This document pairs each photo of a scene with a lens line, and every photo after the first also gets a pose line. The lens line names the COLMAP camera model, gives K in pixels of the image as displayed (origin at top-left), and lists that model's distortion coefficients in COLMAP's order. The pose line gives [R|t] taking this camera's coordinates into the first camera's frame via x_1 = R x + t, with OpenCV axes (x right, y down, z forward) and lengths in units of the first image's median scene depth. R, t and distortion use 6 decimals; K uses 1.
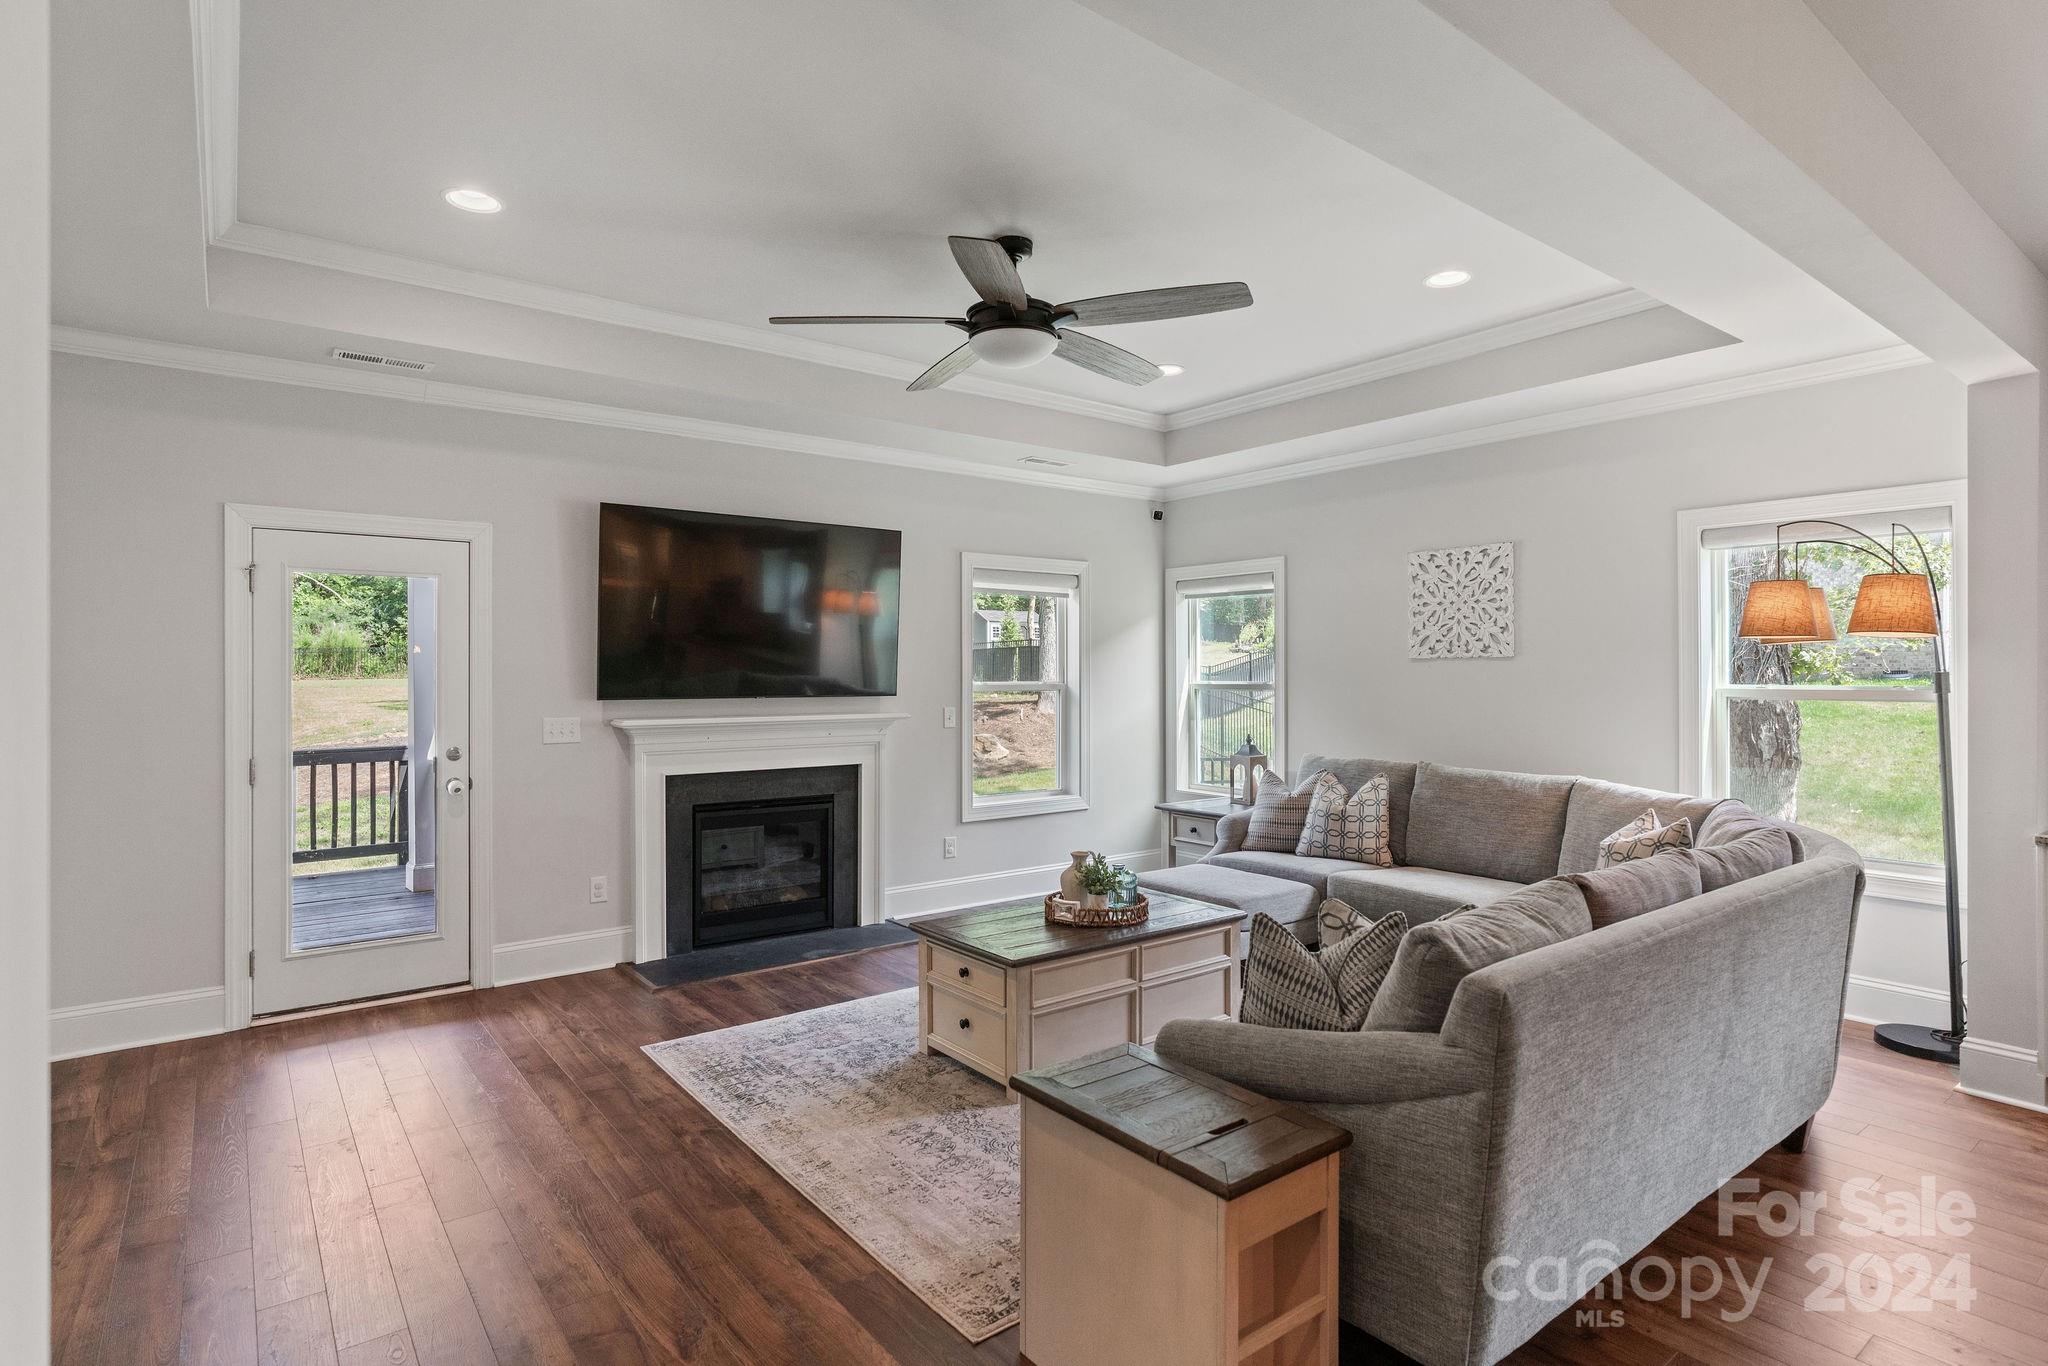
lens RADIAL K [[1042.1, 0, 1007.3], [0, 1042.1, 670.6], [0, 0, 1]] dist [-0.006443, 0.000423]
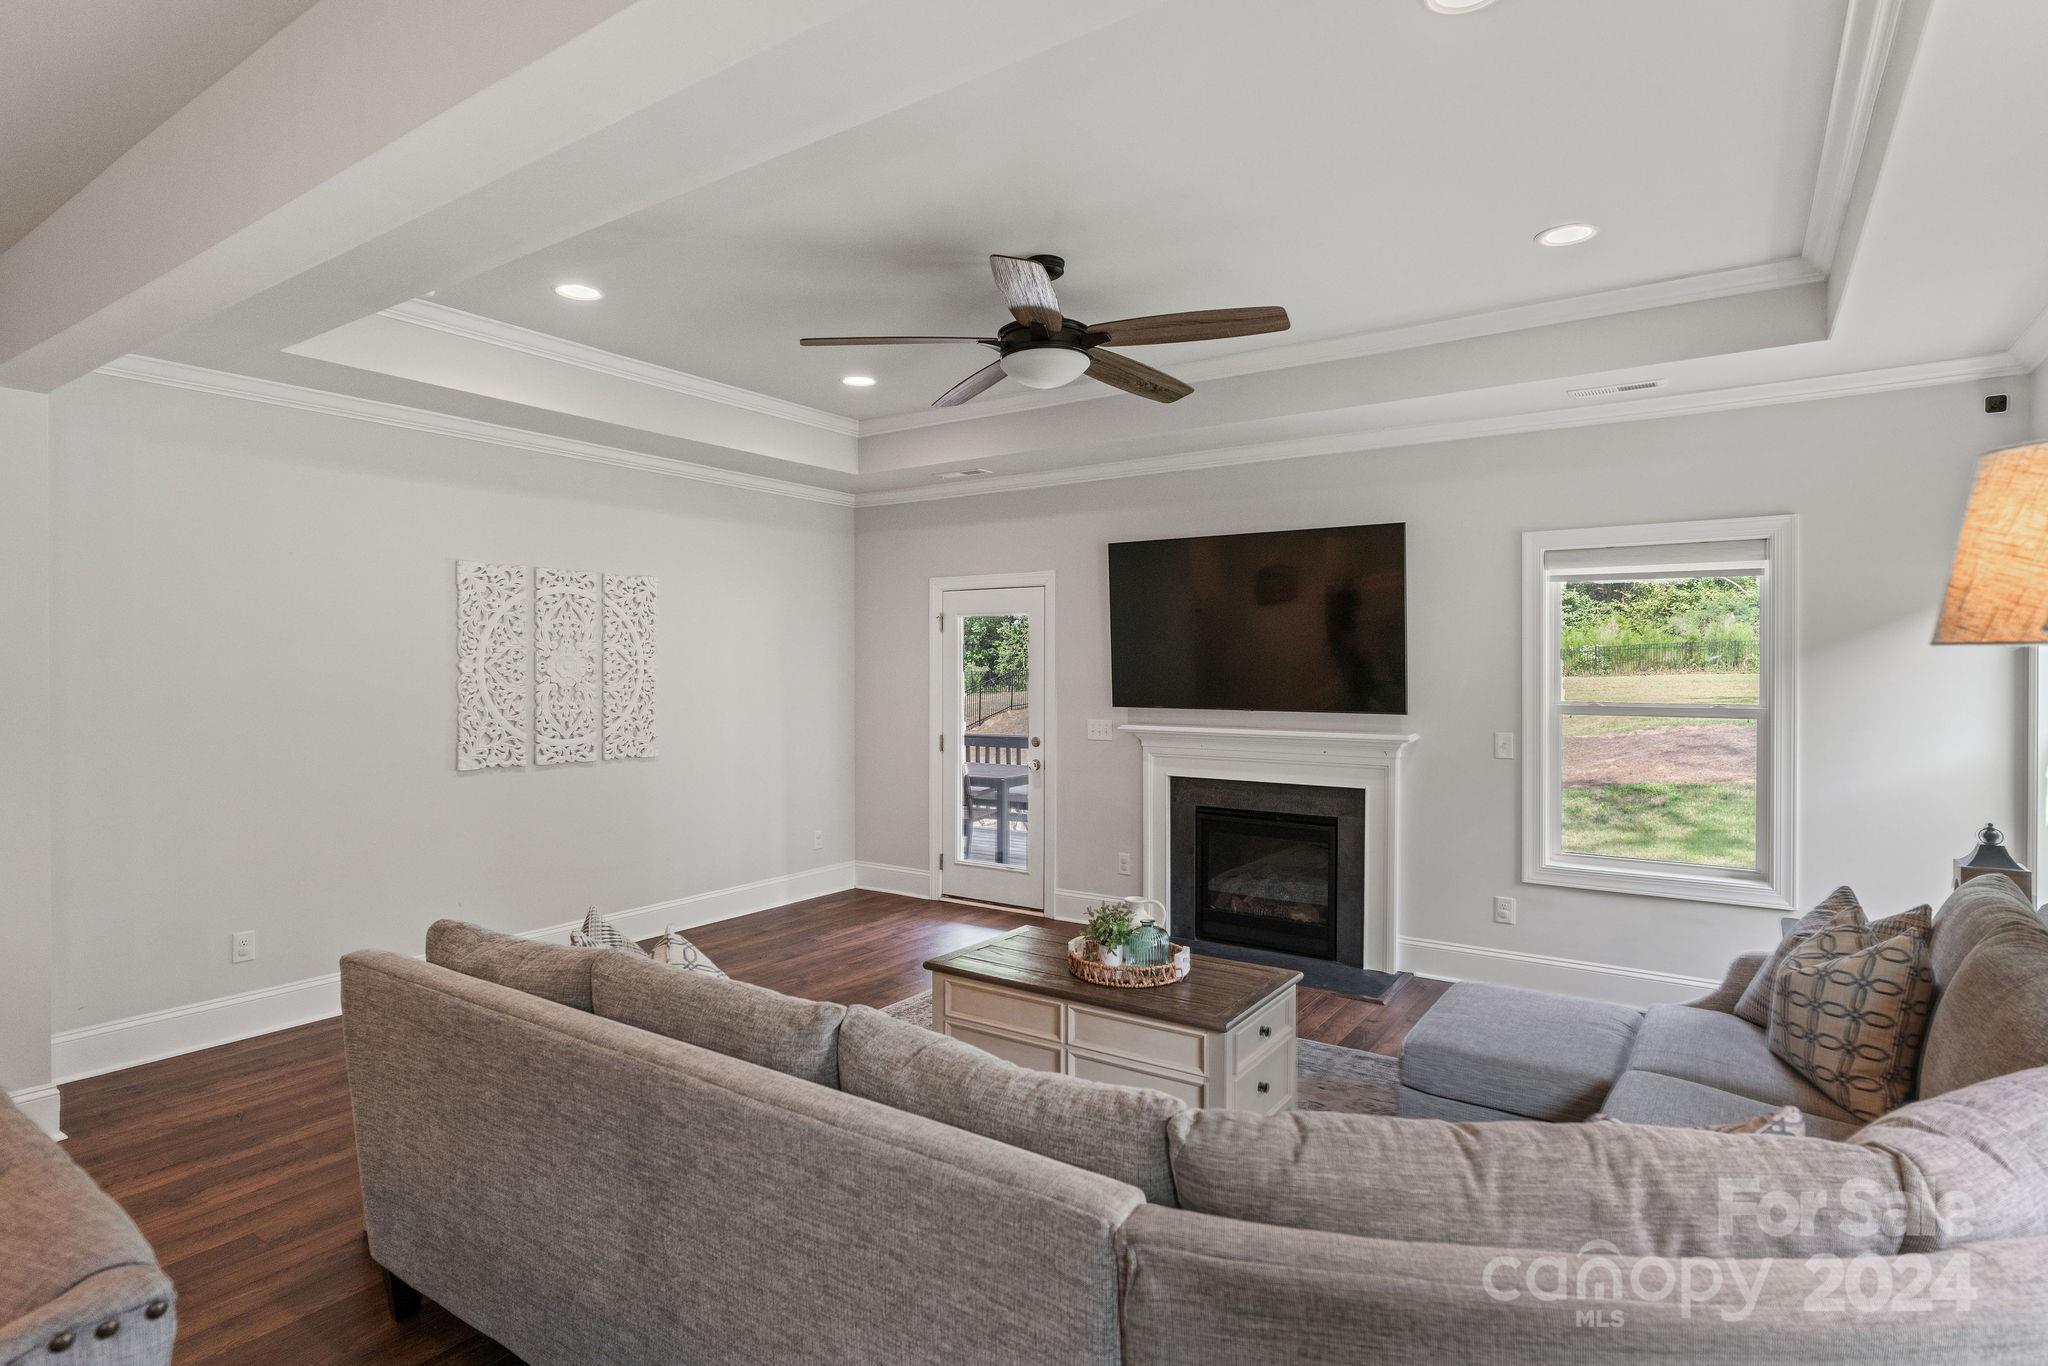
lens RADIAL K [[1048.7, 0, 1017.4], [0, 1048.7, 674.4], [0, 0, 1]] dist [-0.006242, 0.000698]
pose [[0.319574, 0.009990, -0.947508, 0.668991], [0.001271, 0.999939, 0.010972, -0.021033], [0.947560, -0.004711, 0.319542, 0.463843]]
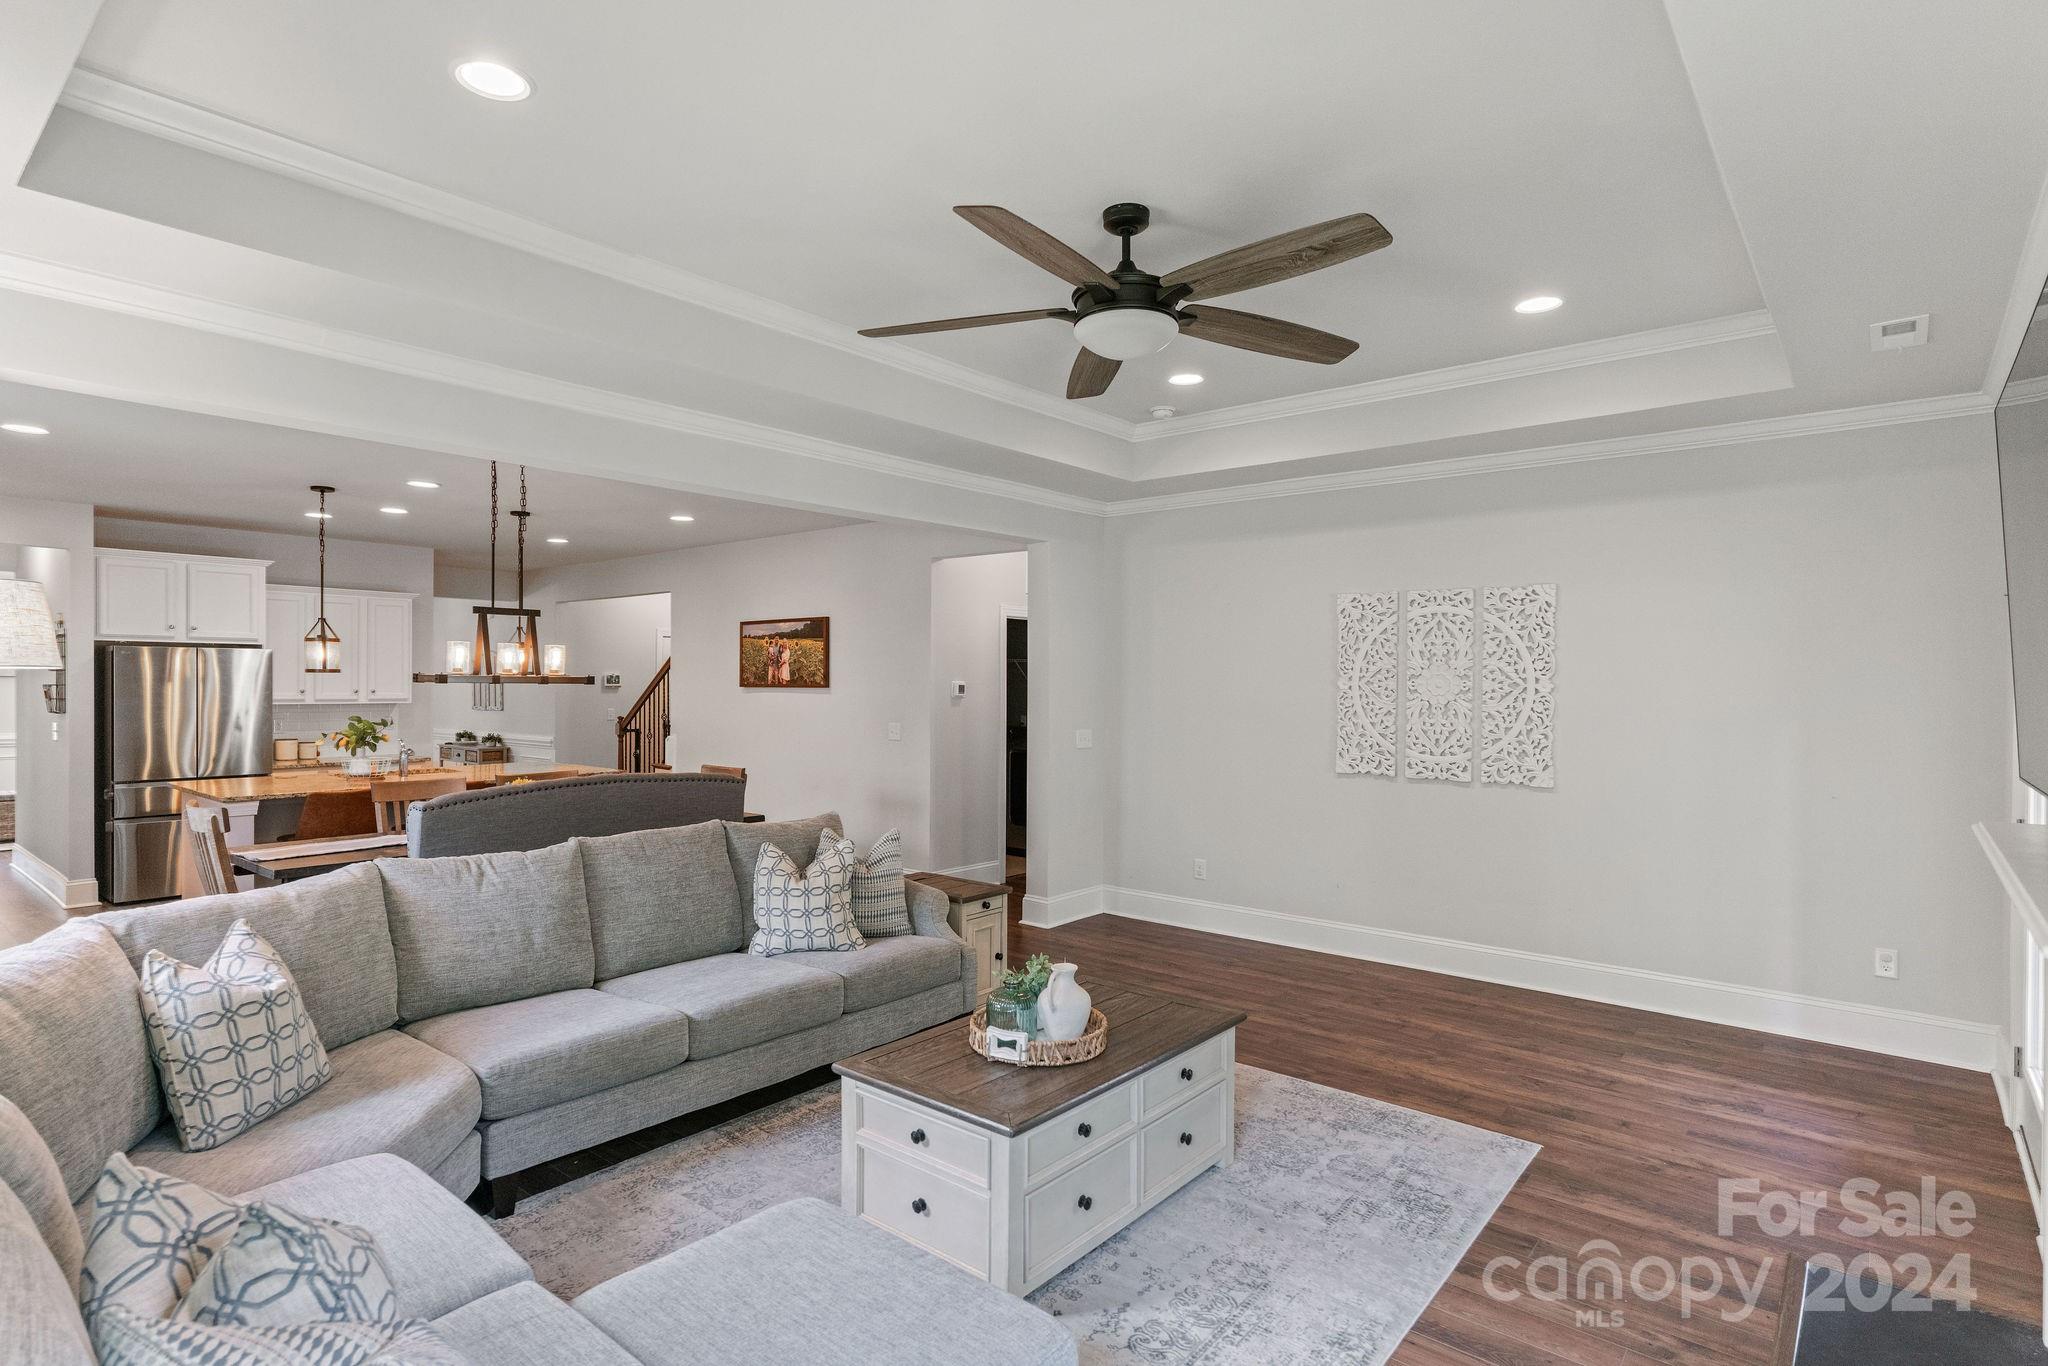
lens RADIAL K [[1045.7, 0, 1034.5], [0, 1045.7, 692.3], [0, 0, 1]] dist [0.001038, 0.000328]
pose [[-0.970842, 0.001498, -0.239715, 0.199326], [-0.000743, 0.999957, 0.009258, -0.019741], [0.239719, 0.009166, -0.970799, 1.280899]]
